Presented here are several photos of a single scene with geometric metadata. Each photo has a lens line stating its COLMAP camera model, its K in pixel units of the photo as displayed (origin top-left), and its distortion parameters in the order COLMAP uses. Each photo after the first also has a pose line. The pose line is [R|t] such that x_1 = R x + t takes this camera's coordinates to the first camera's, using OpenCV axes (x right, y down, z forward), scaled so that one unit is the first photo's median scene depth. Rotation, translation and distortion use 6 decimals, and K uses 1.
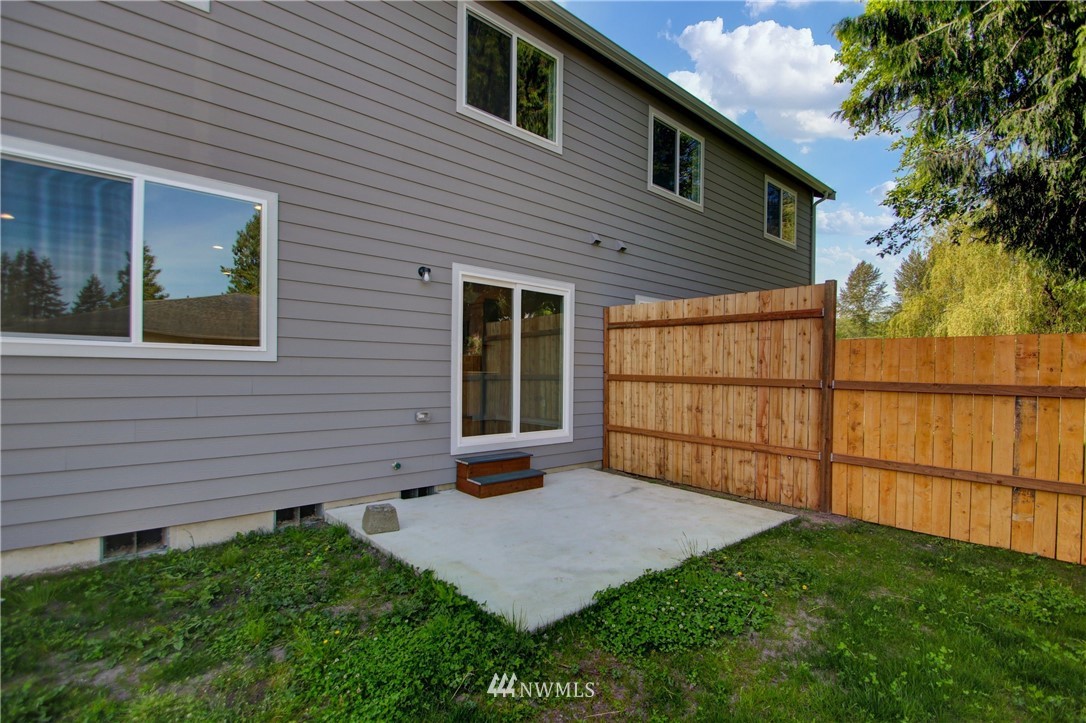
lens RADIAL K [[518.8, 0, 540.9], [0, 518.8, 373.7], [0, 0, 1]] dist [0.001544, -0.008272]
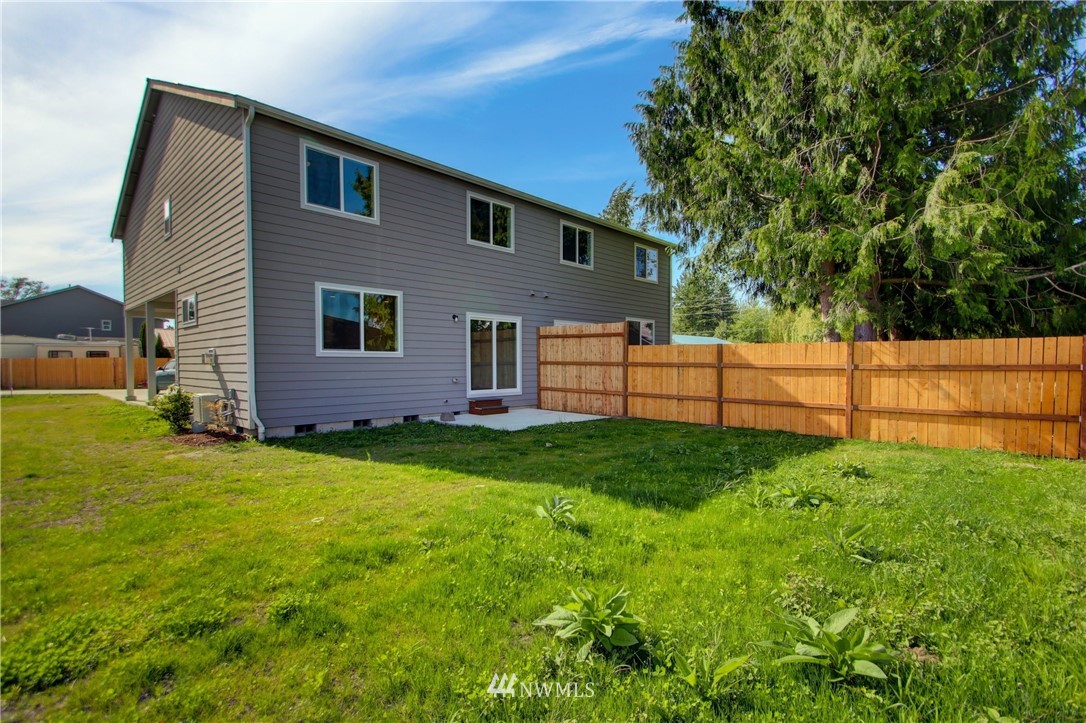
lens RADIAL K [[518.8, 0, 536.9], [0, 518.8, 380.0], [0, 0, 1]] dist [0.001544, -0.008272]
pose [[0.996983, -0.016896, 0.075752, -0.037050], [0.014506, 0.999383, 0.031989, 0.010872], [-0.076246, -0.030793, 0.996613, -1.145316]]
